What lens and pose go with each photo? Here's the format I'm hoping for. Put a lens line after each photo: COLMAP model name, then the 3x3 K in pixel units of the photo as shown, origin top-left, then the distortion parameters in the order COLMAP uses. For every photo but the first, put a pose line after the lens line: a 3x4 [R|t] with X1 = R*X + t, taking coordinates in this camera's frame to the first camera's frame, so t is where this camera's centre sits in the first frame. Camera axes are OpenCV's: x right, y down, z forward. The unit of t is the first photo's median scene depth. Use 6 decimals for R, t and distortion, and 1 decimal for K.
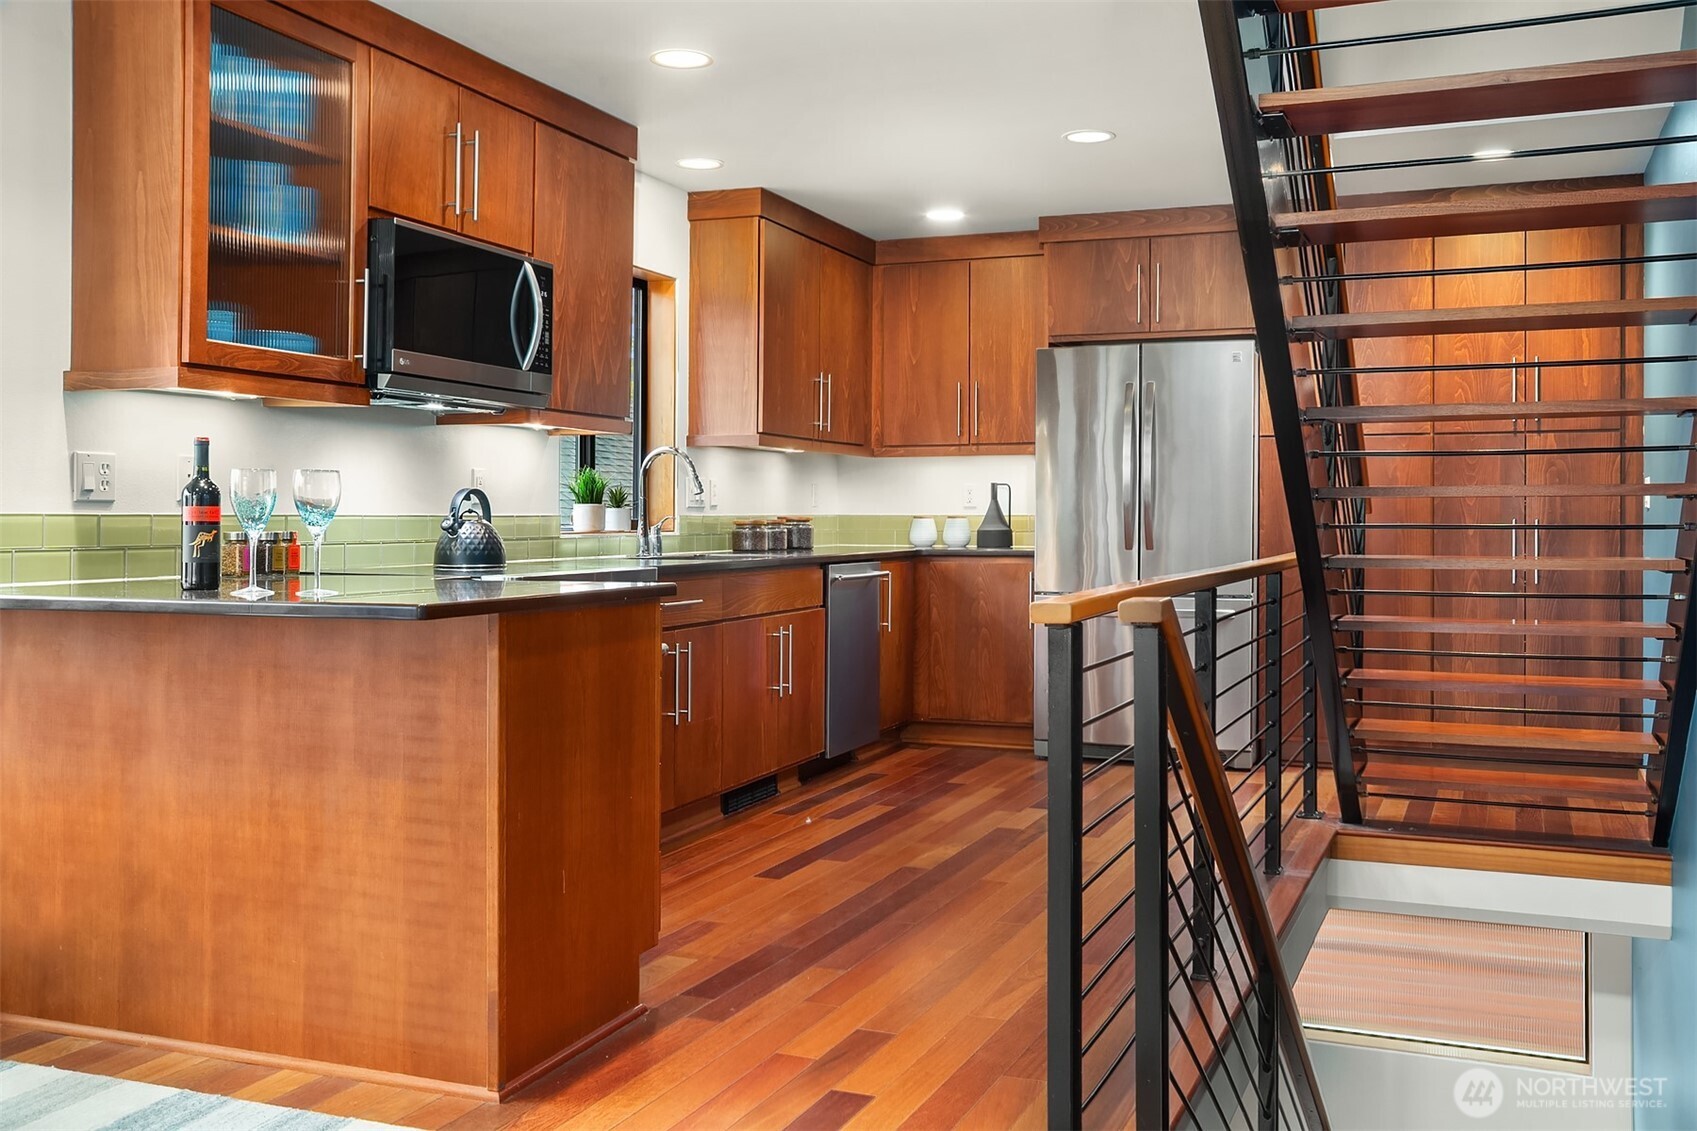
lens RADIAL K [[1574.9, 0, 847.3], [0, 1574.9, 483.4], [0, 0, 1]] dist [-0.035423, 0.010043]
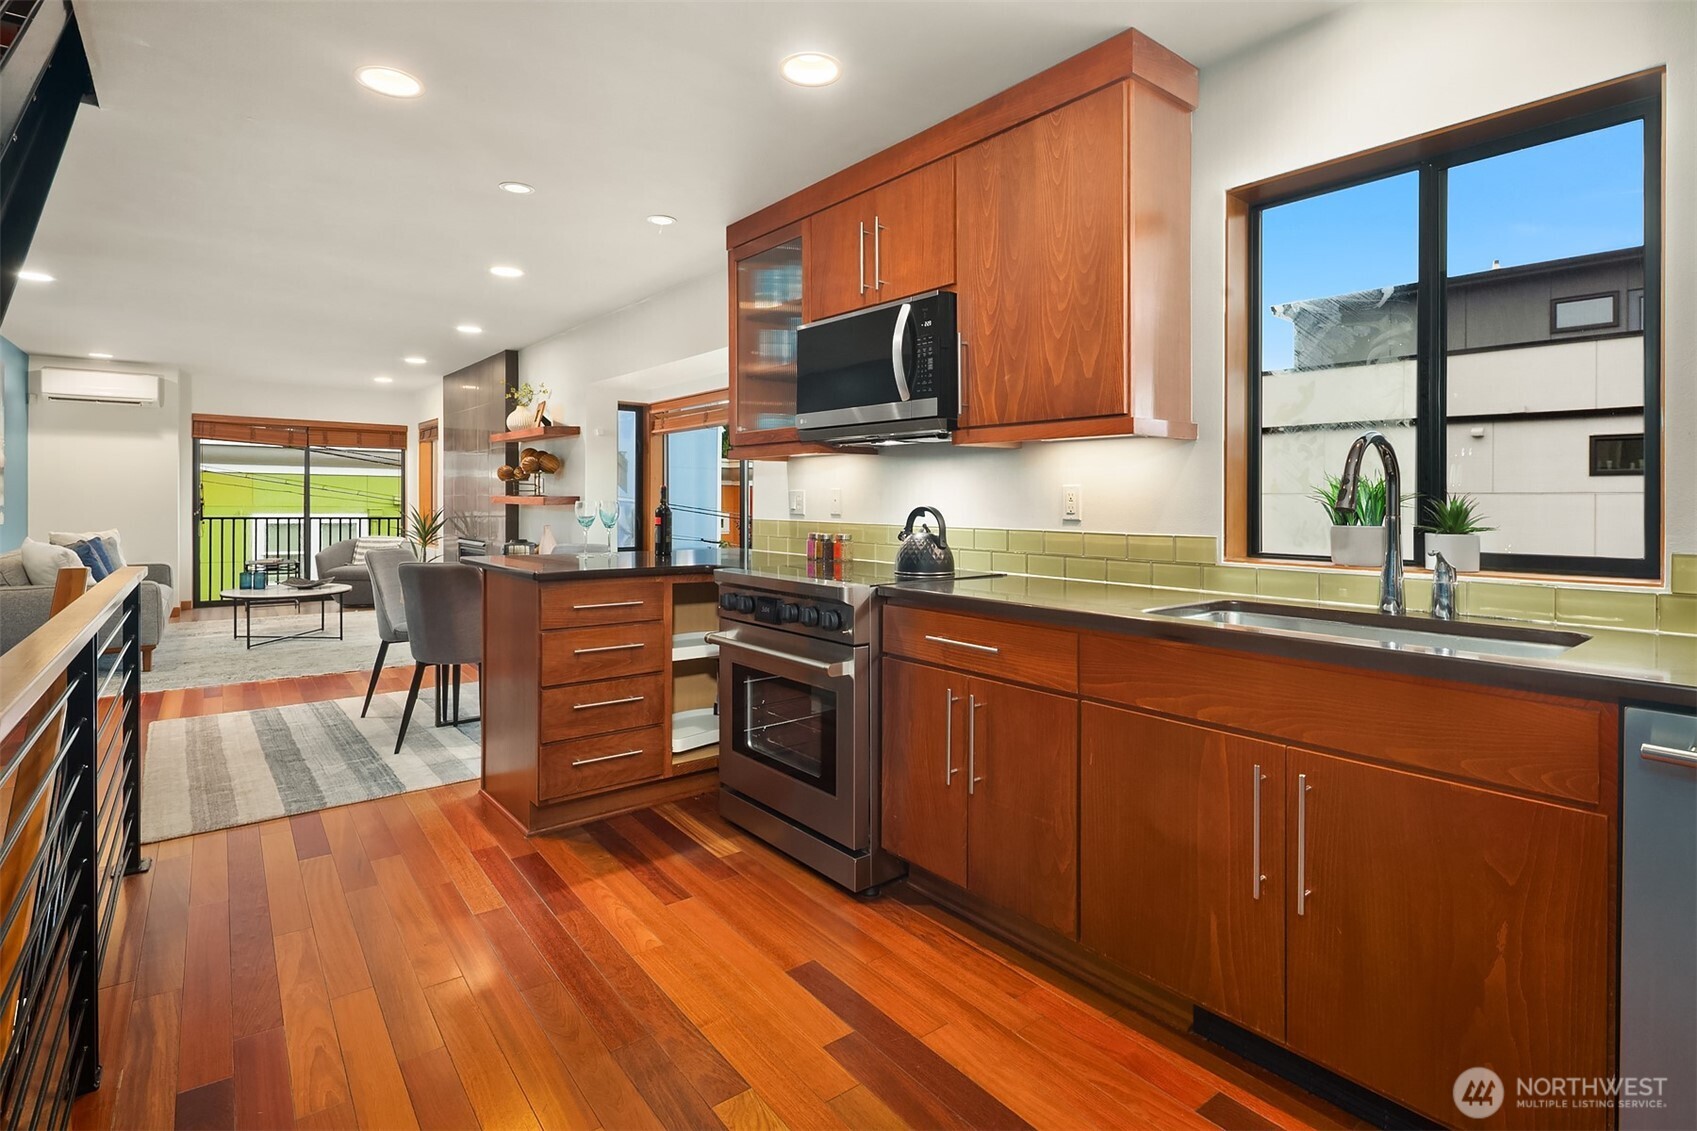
lens RADIAL K [[830.7, 0, 849.8], [0, 830.7, 508.0], [0, 0, 1]] dist [0.000877, -0.000120]
pose [[-0.499872, 0.001175, -0.866098, 0.295783], [0.010537, 0.999933, -0.004725, 0.005909], [0.866035, -0.011488, -0.499852, 1.136599]]
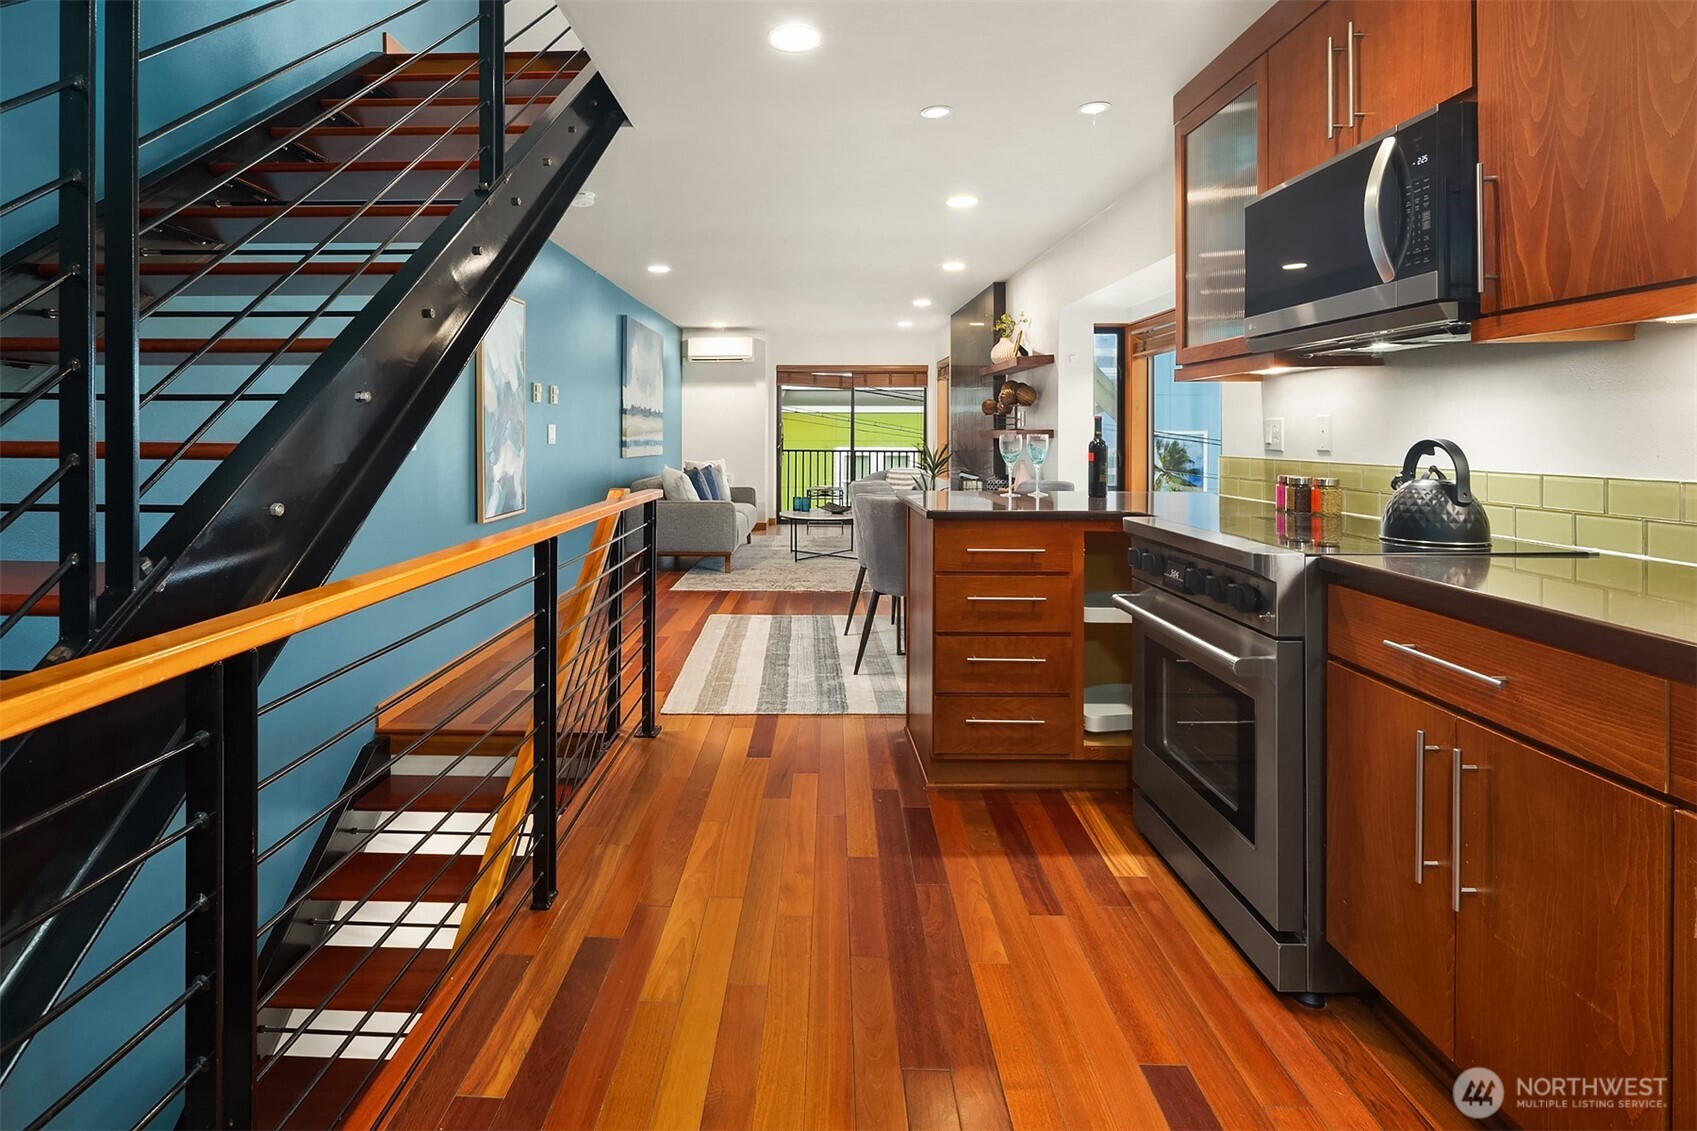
lens RADIAL K [[858.0, 0, 791.8], [0, 858.0, 435.6], [0, 0, 1]] dist [-0.001421, -0.001868]
pose [[-0.936308, -0.000836, -0.351179, 0.184561], [0.005855, 0.999821, -0.017992, 0.006295], [0.351131, -0.018902, -0.936135, 1.155735]]
